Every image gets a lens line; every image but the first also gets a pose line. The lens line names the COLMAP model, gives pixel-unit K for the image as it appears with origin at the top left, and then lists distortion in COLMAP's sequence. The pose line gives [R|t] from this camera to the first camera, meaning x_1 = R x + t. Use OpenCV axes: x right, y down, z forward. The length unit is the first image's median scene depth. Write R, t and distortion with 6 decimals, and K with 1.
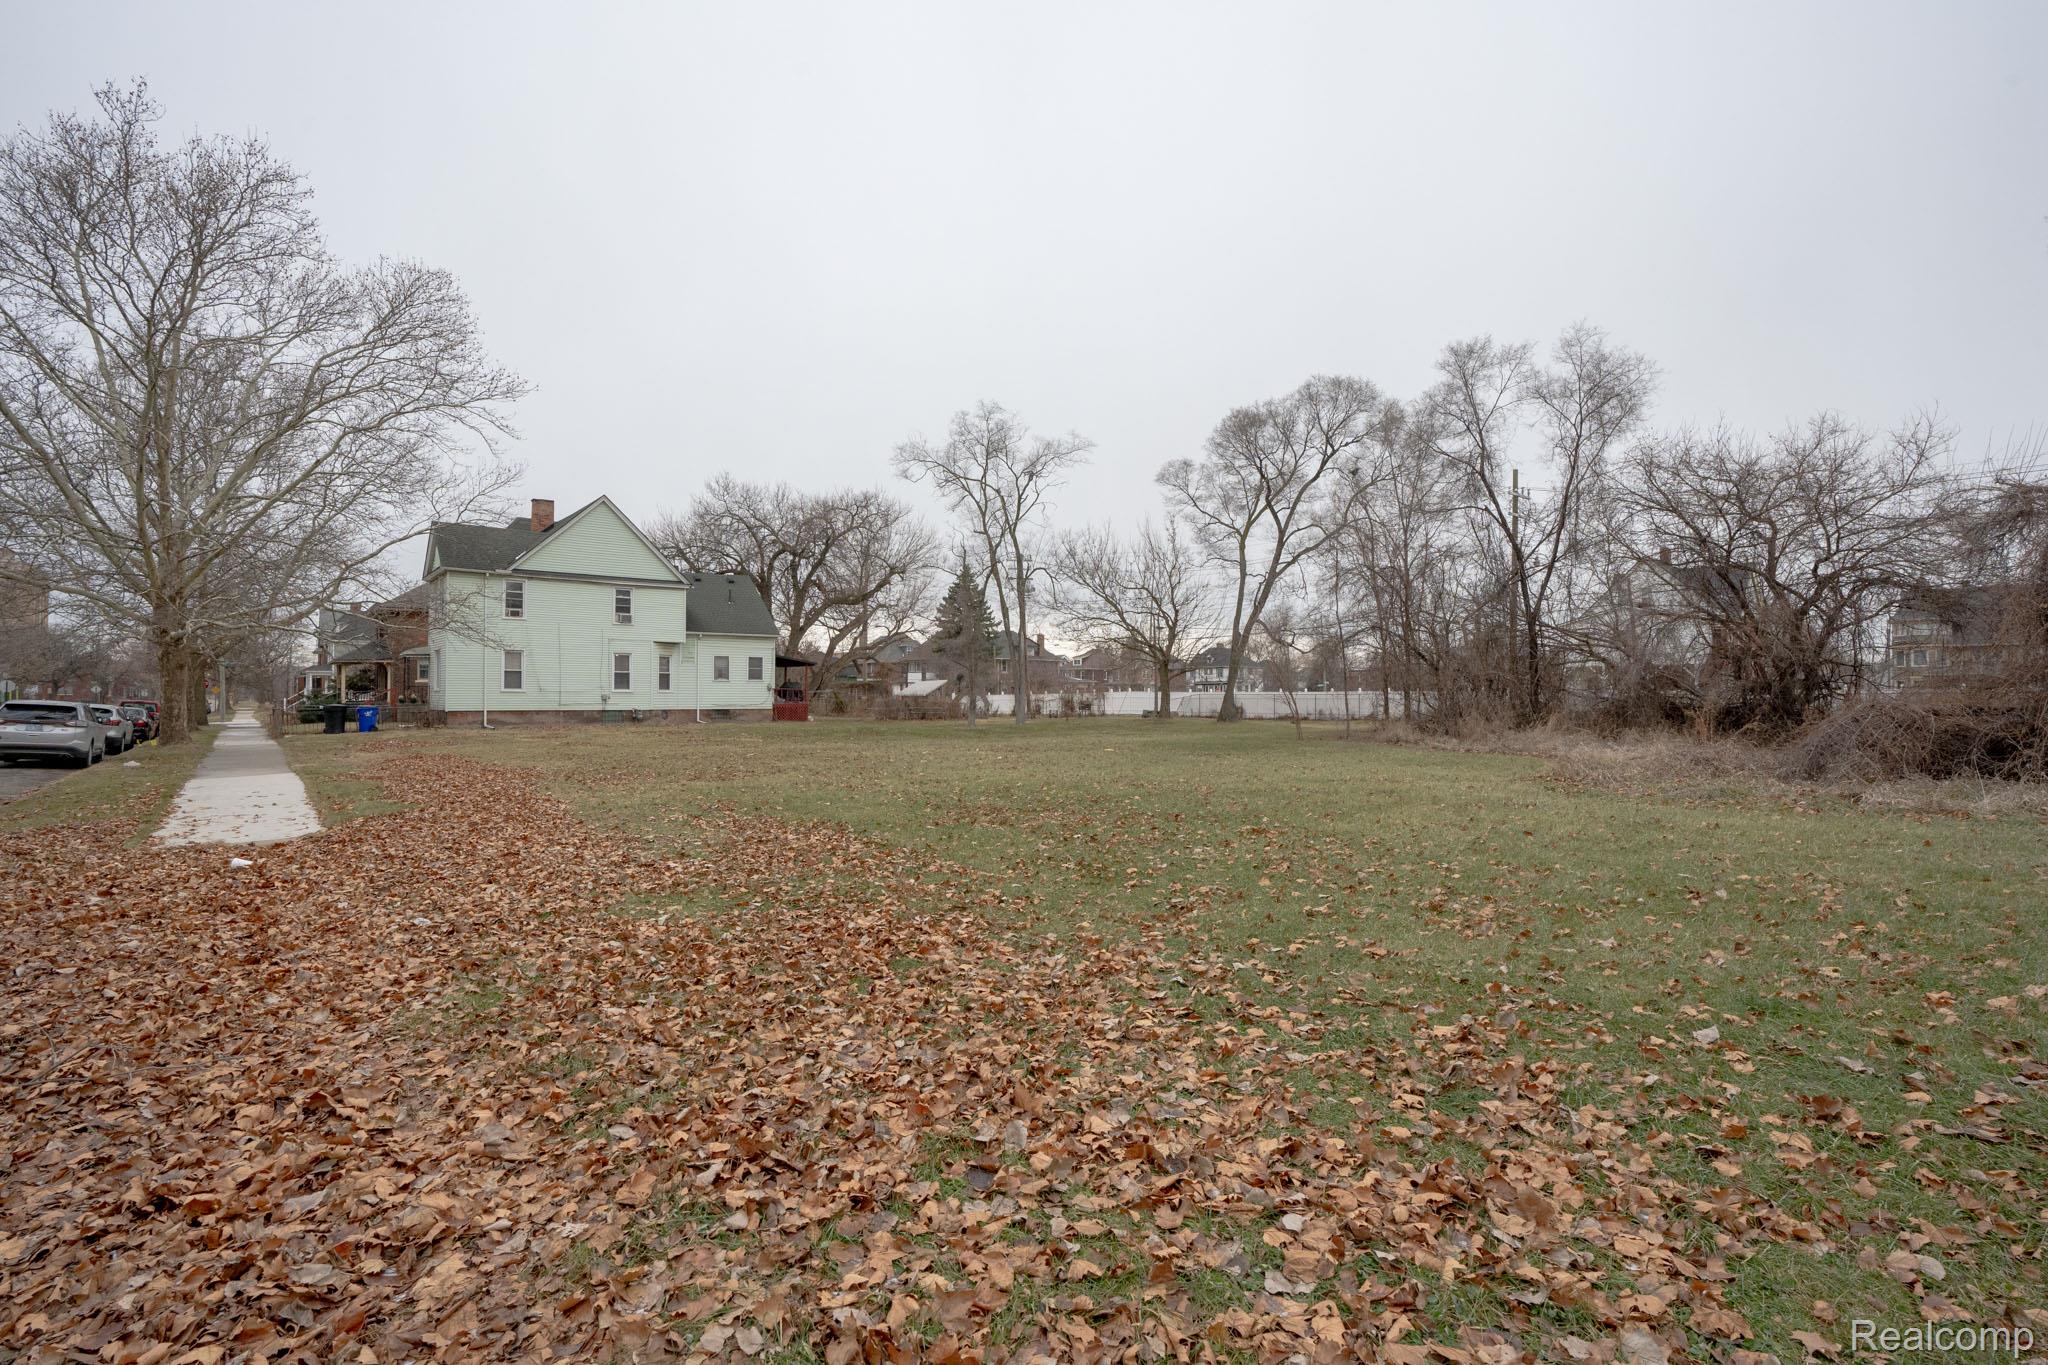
lens RADIAL K [[944.9, 0, 1030.4], [0, 944.9, 694.2], [0, 0, 1]] dist [-0.030639, 0.023783]
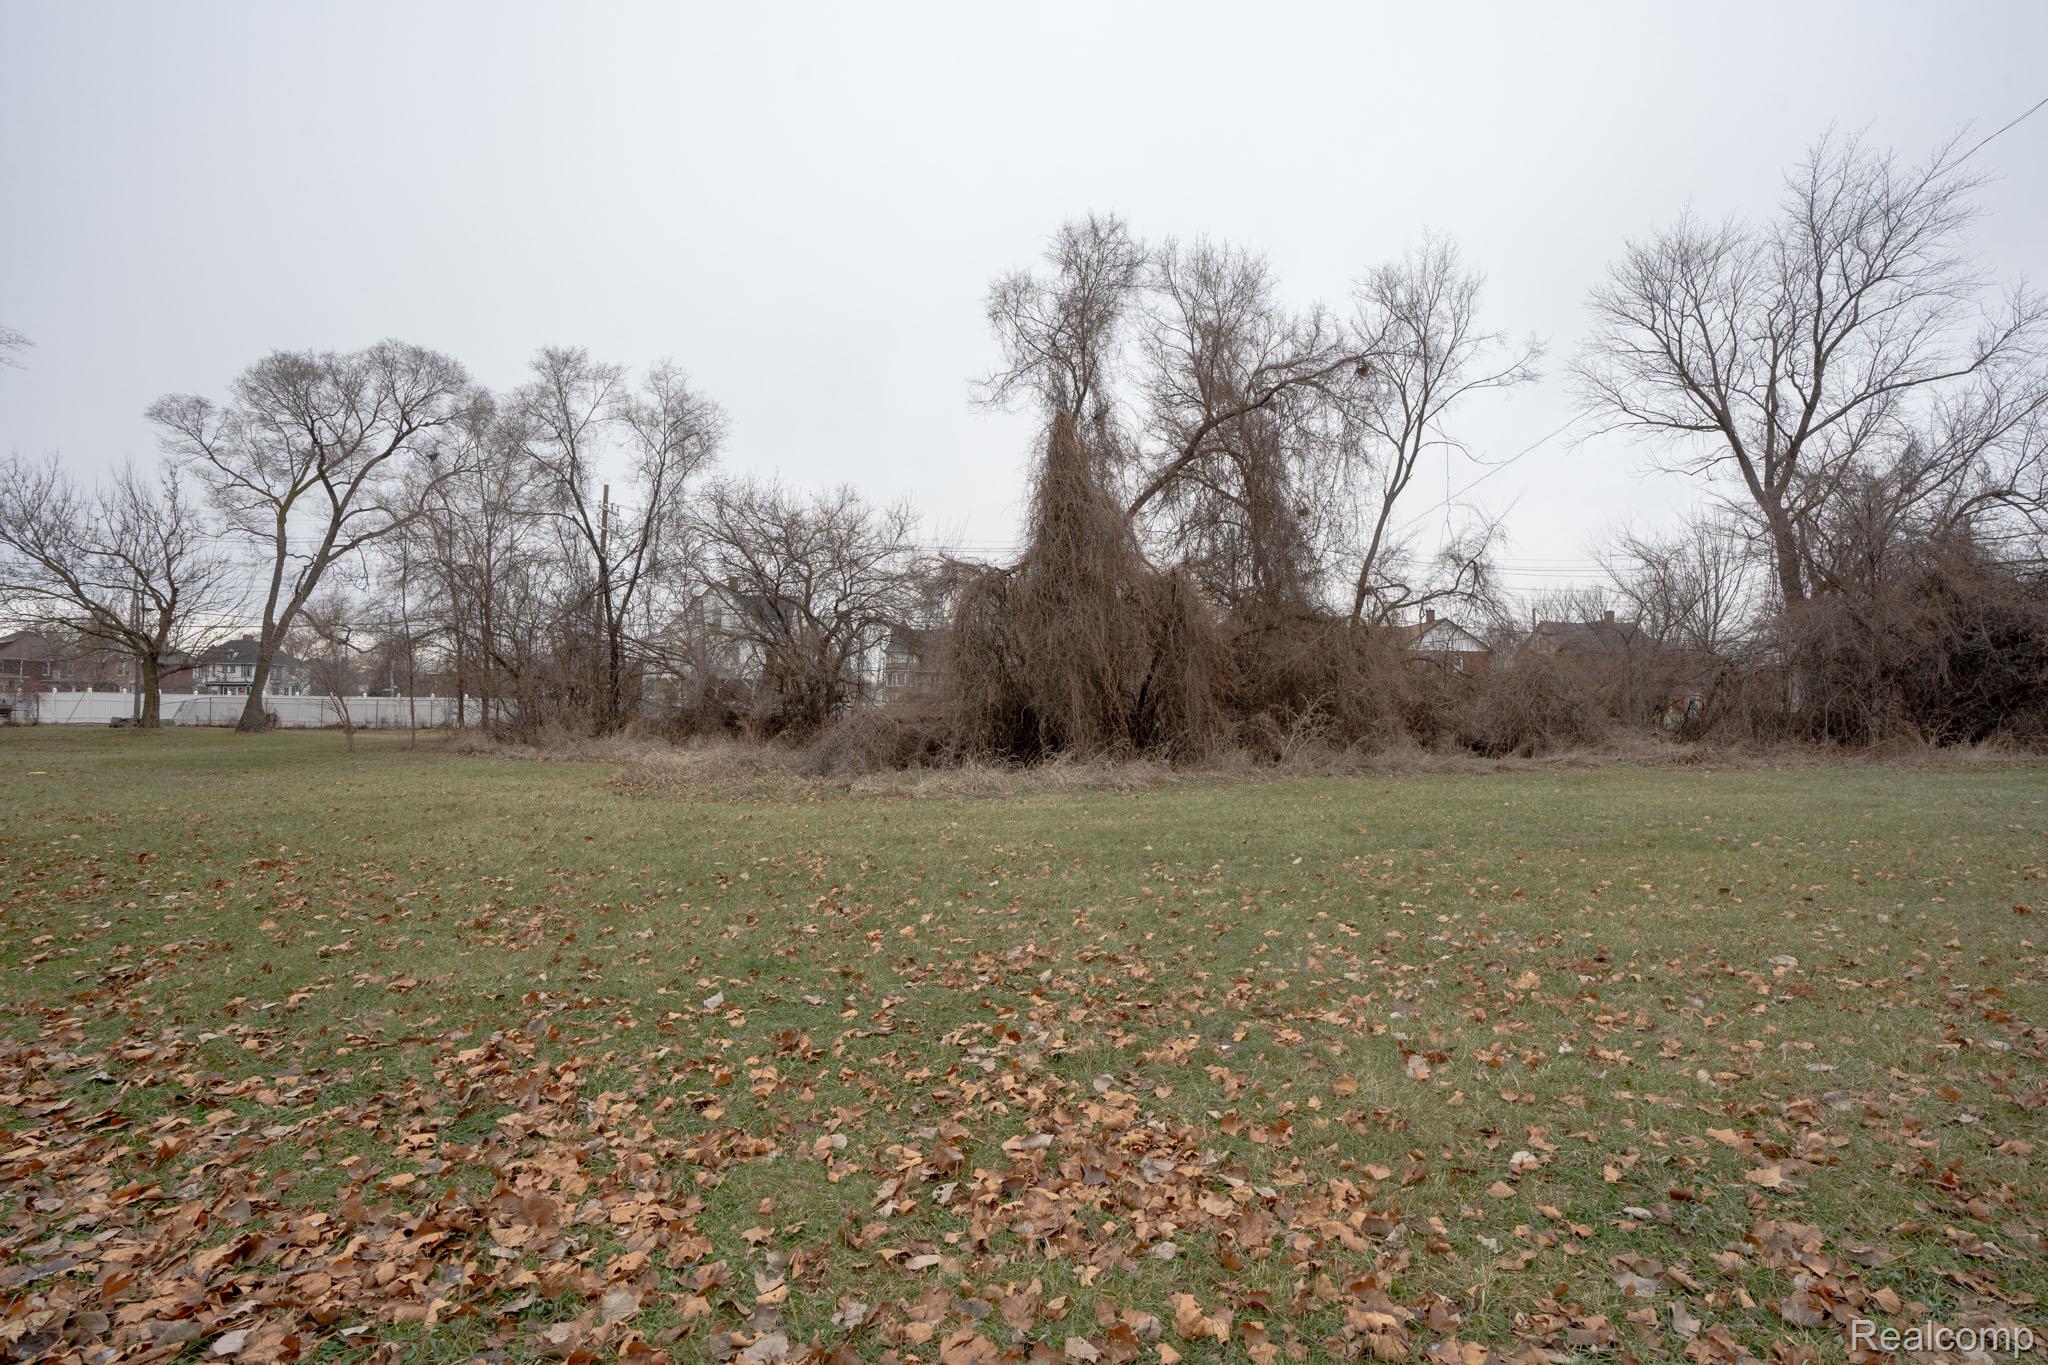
lens RADIAL K [[944.9, 0, 1030.4], [0, 944.9, 694.2], [0, 0, 1]] dist [-0.030639, 0.023783]
pose [[0.677833, 0.020154, 0.734940, 0.090335], [-0.014100, 0.999797, -0.014412, -0.001455], [-0.735081, -0.000593, 0.677979, -0.048626]]
